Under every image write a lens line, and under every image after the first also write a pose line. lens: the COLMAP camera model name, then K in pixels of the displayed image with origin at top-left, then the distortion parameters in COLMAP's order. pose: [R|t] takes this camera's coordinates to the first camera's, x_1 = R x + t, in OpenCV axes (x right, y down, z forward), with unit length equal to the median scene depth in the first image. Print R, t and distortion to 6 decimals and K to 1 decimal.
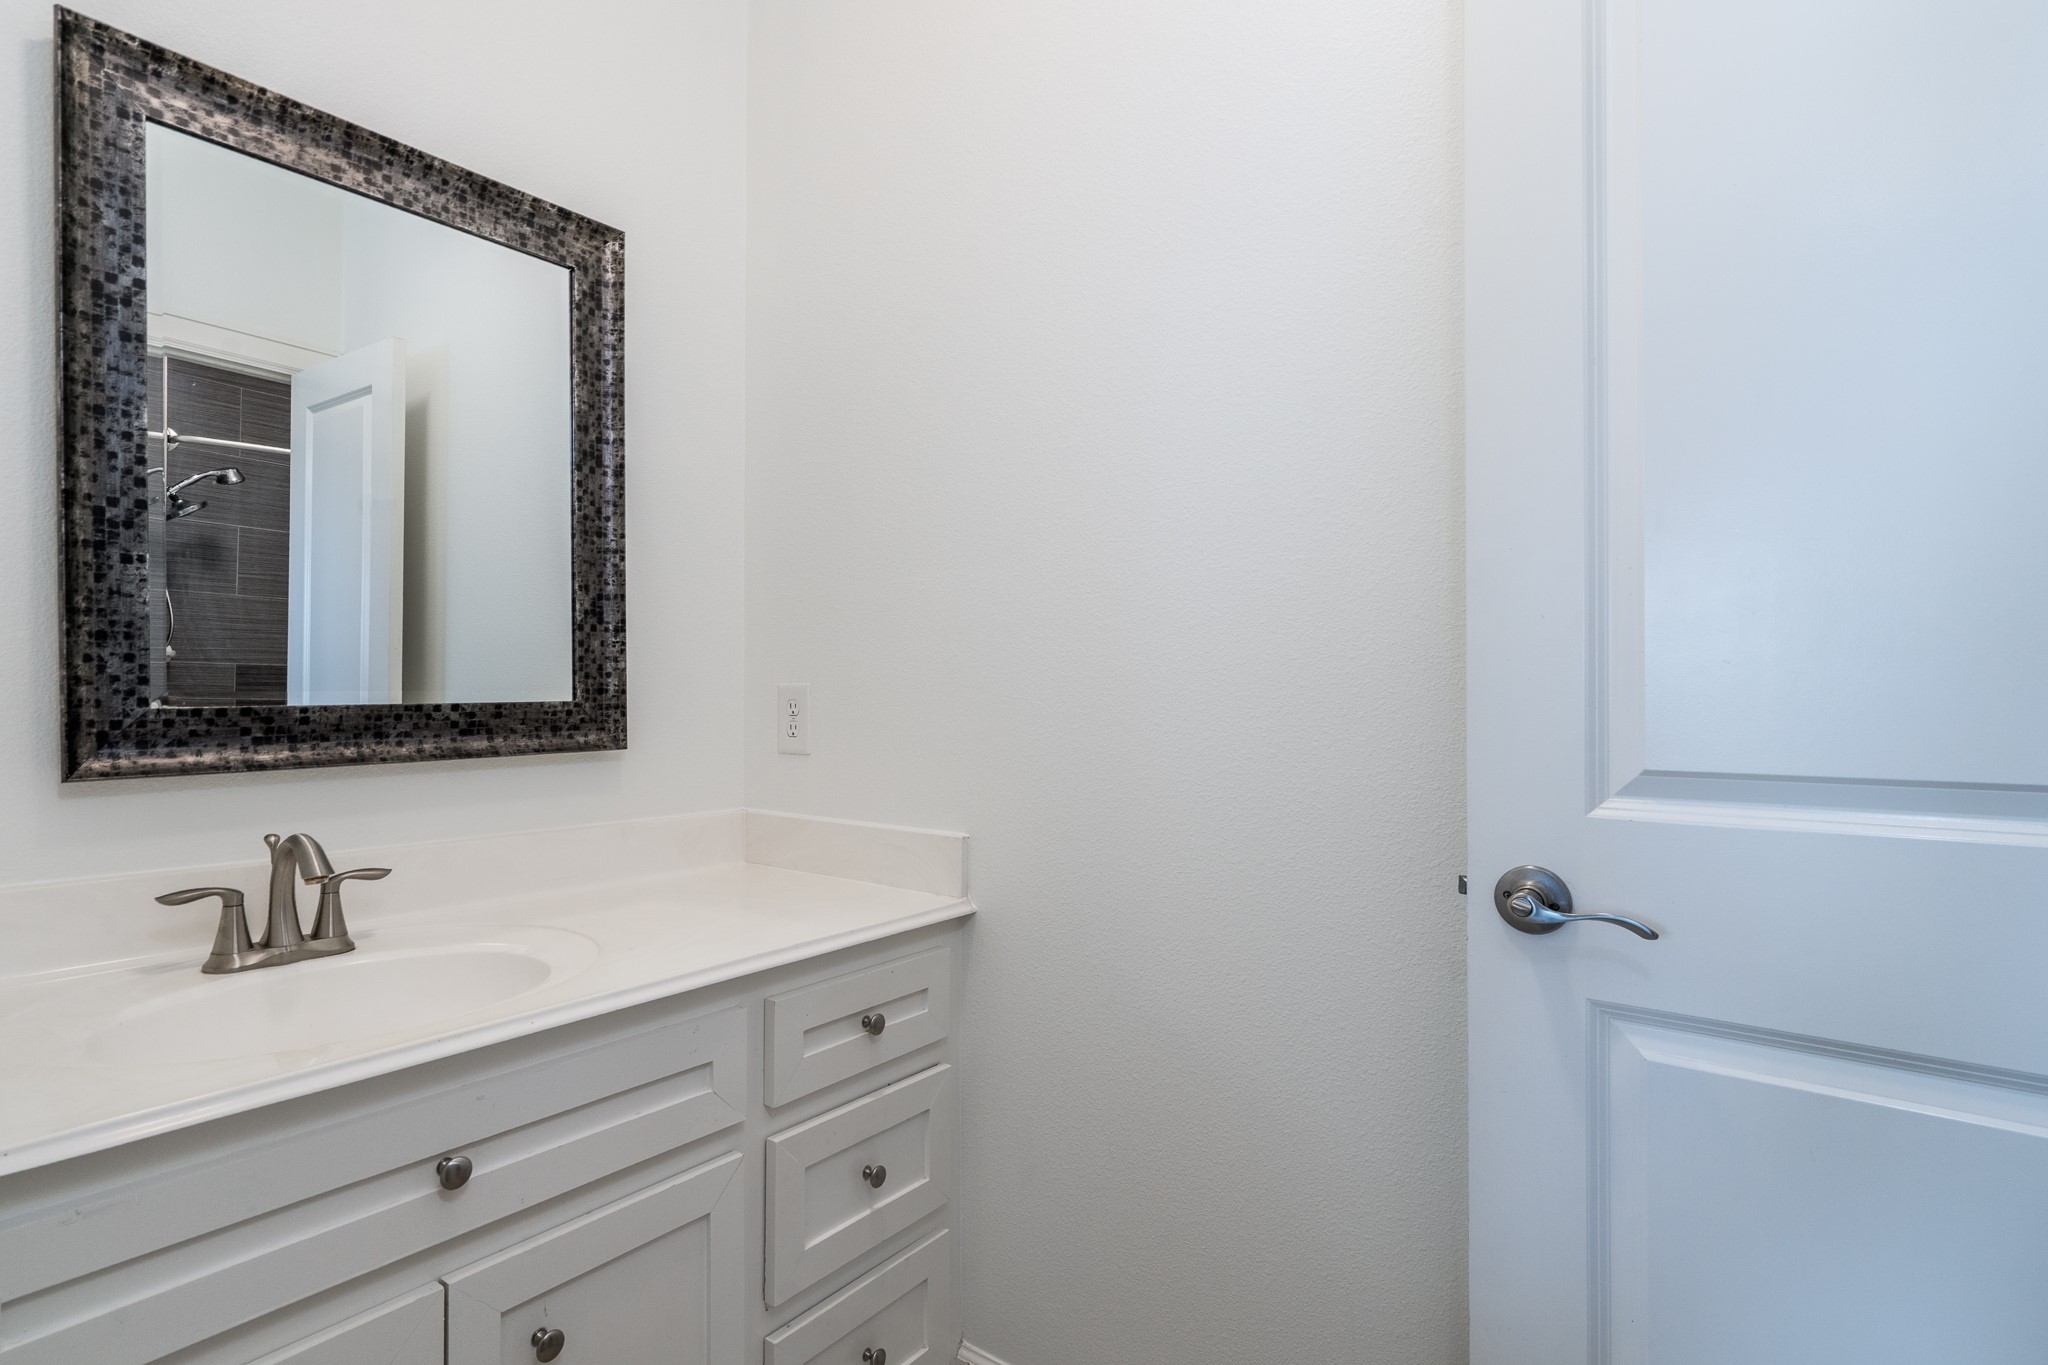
lens RADIAL K [[921.0, 0, 1024.0], [0, 921.0, 682.5], [0, 0, 1]] dist [-0.001426, -0.000109]
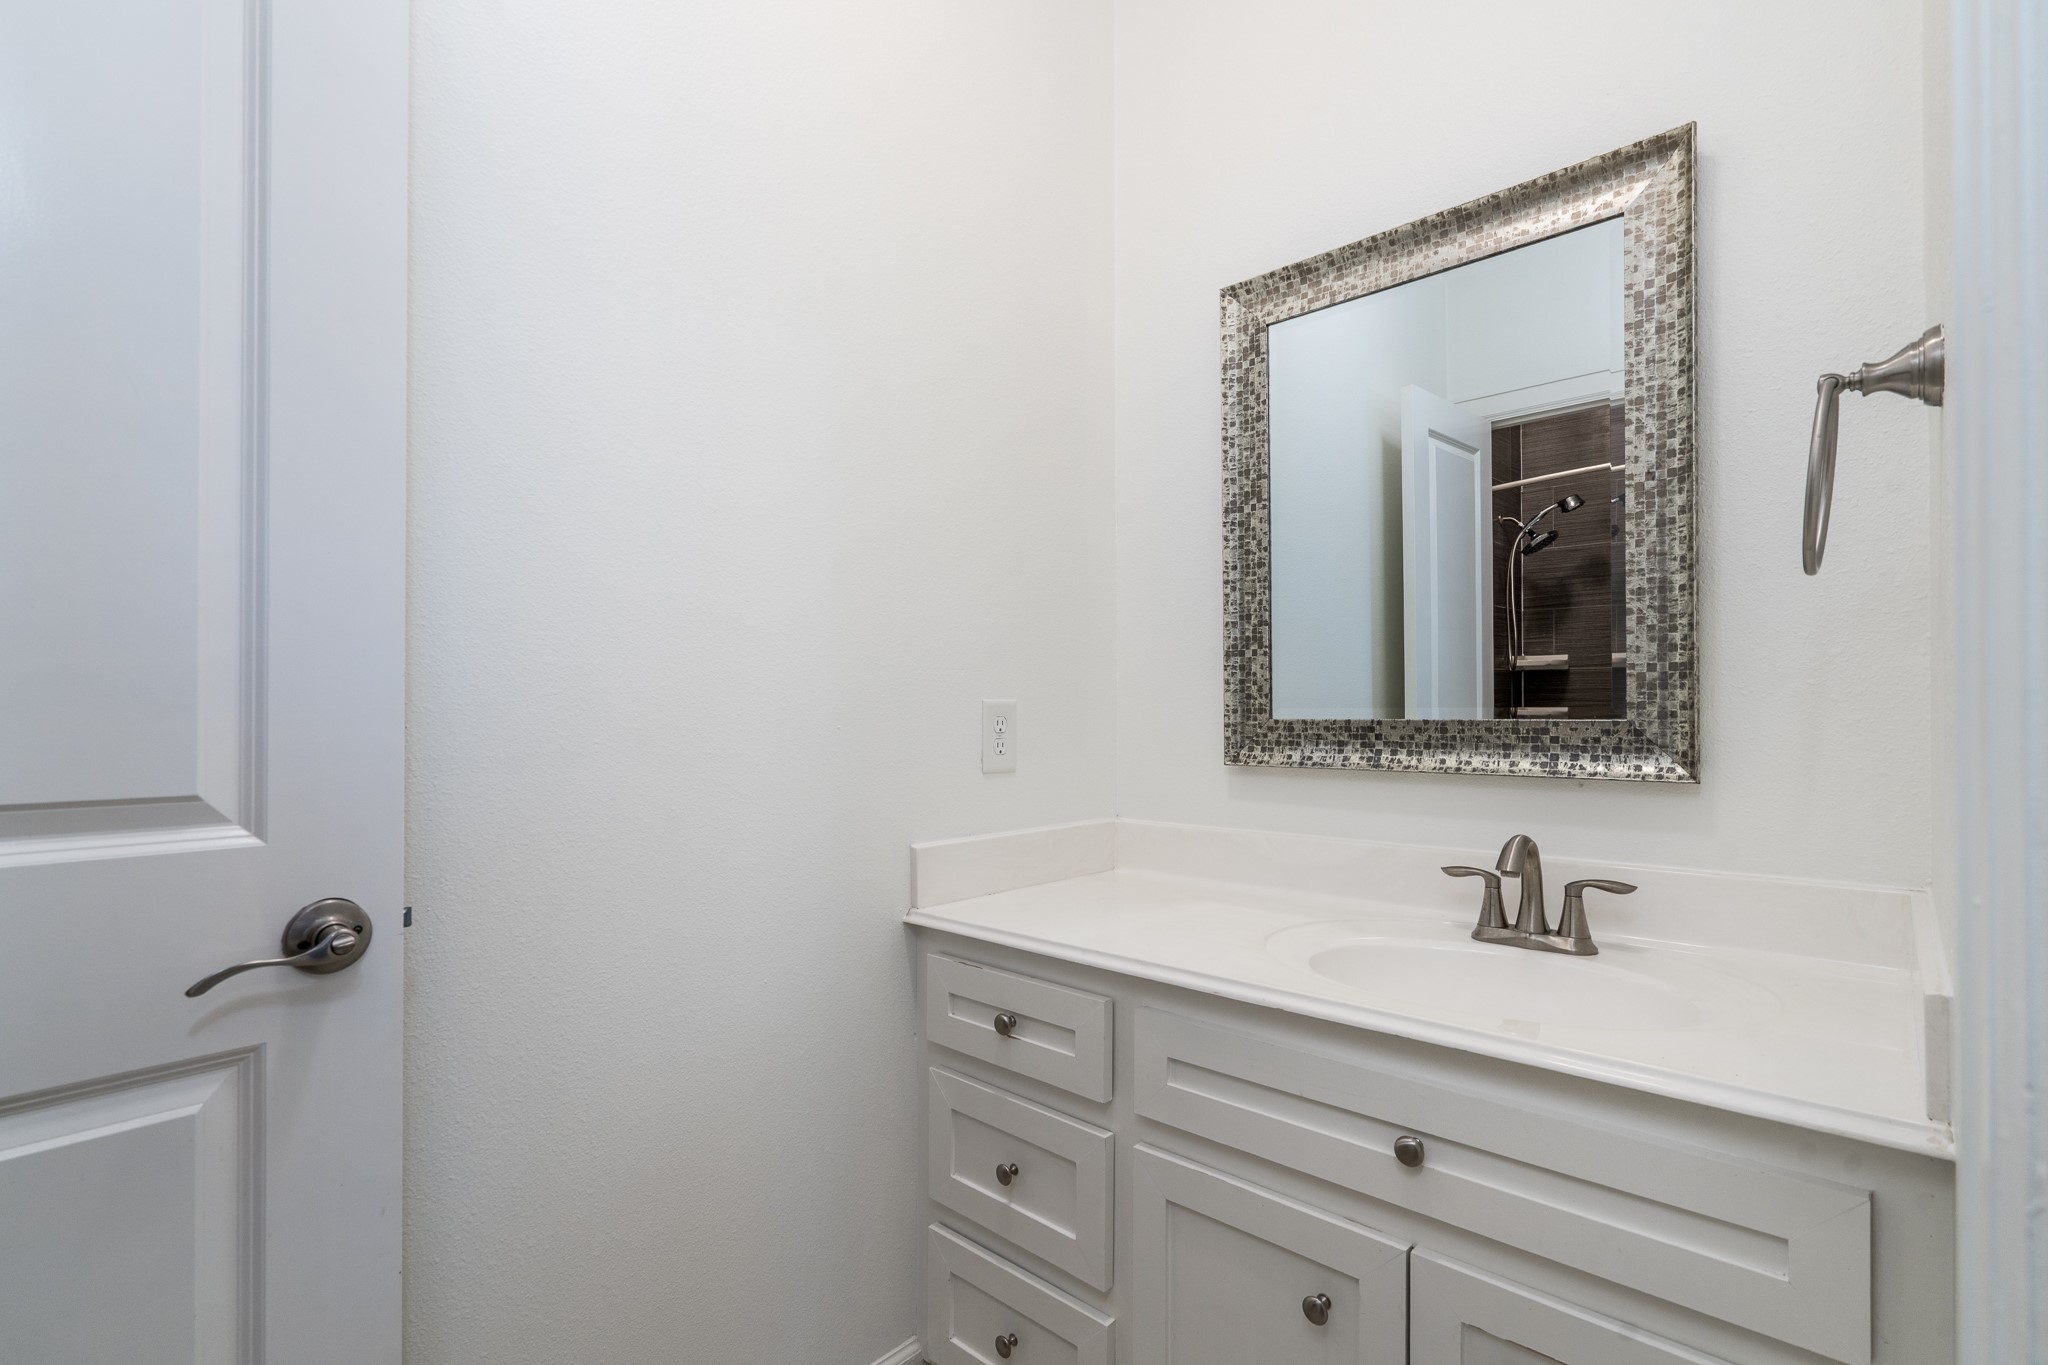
lens RADIAL K [[919.4, 0, 1019.4], [0, 919.4, 695.5], [0, 0, 1]] dist [0.001513, 0.000185]
pose [[-0.034097, -0.017646, -0.999263, 0.487929], [0.016904, 0.999691, -0.018230, 0.005614], [0.999276, -0.017513, -0.033788, 0.576362]]
